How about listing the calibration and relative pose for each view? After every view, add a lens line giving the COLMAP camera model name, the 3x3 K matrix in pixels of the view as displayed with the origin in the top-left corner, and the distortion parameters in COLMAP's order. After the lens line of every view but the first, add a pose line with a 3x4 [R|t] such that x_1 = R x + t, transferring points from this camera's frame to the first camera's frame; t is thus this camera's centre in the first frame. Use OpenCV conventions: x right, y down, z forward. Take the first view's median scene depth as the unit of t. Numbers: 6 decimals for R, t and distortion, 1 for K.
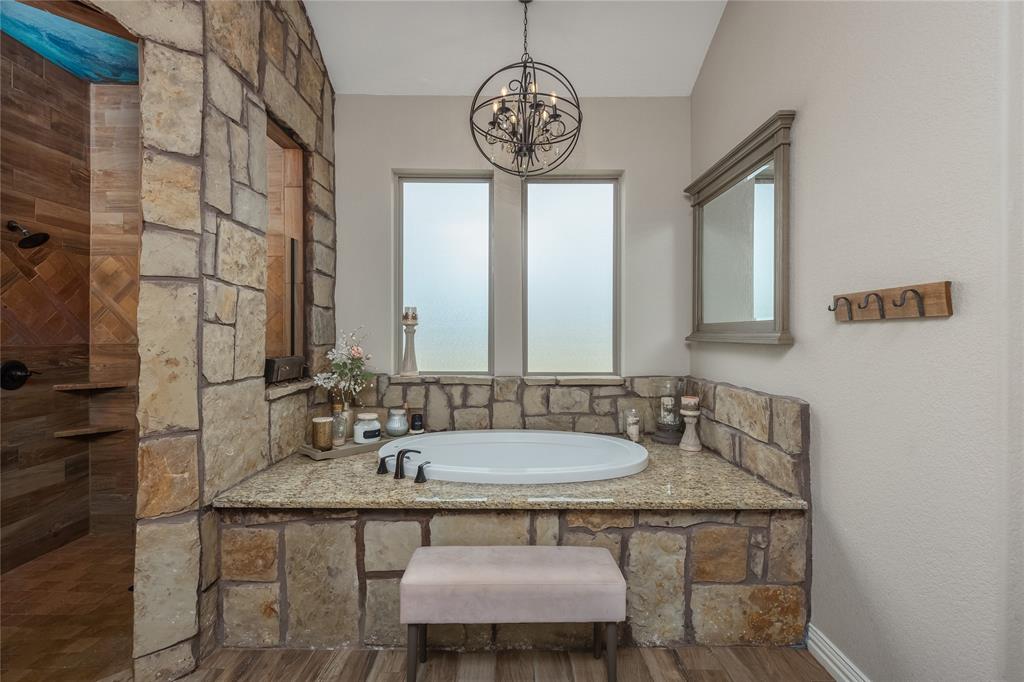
lens RADIAL K [[458.3, 0, 509.8], [0, 458.3, 335.3], [0, 0, 1]] dist [0.007152, 0.000199]
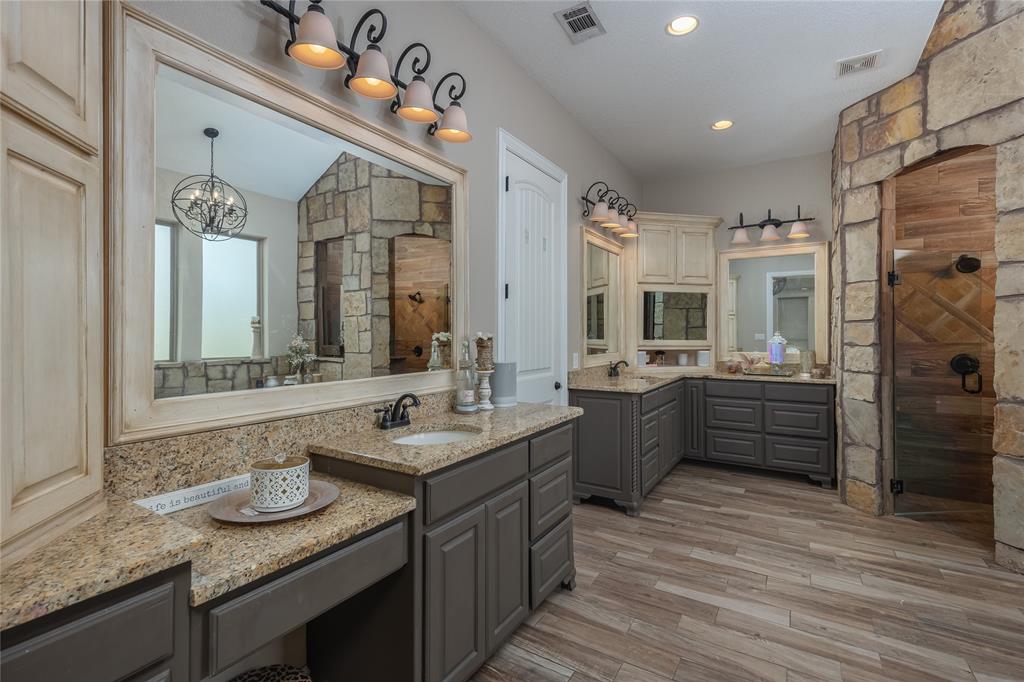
lens RADIAL K [[458.3, 0, 509.8], [0, 458.3, 335.3], [0, 0, 1]] dist [0.007152, 0.000199]
pose [[-0.538615, -0.004834, -0.842538, 1.135829], [-0.000928, 0.999986, -0.005144, 0.008589], [0.842552, -0.001988, -0.538612, 0.365252]]
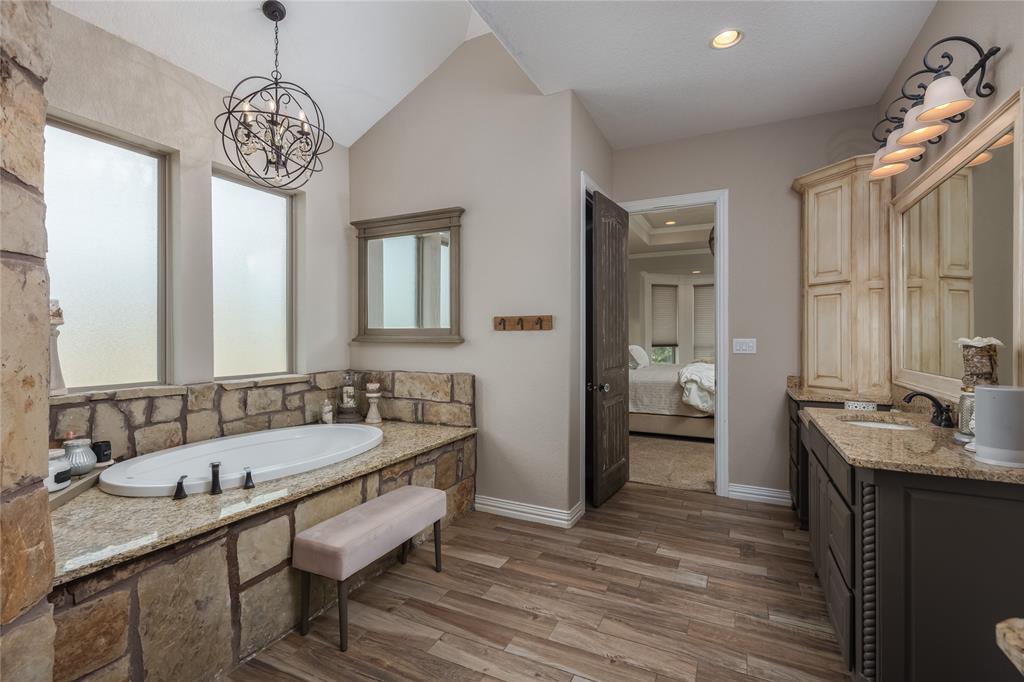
lens RADIAL K [[458.3, 0, 509.8], [0, 458.3, 335.3], [0, 0, 1]] dist [0.007152, 0.000199]
pose [[0.452285, -0.001390, 0.891872, -0.844295], [0.002810, 0.999996, 0.000133, -0.006936], [-0.891869, 0.002446, 0.452287, 0.053648]]
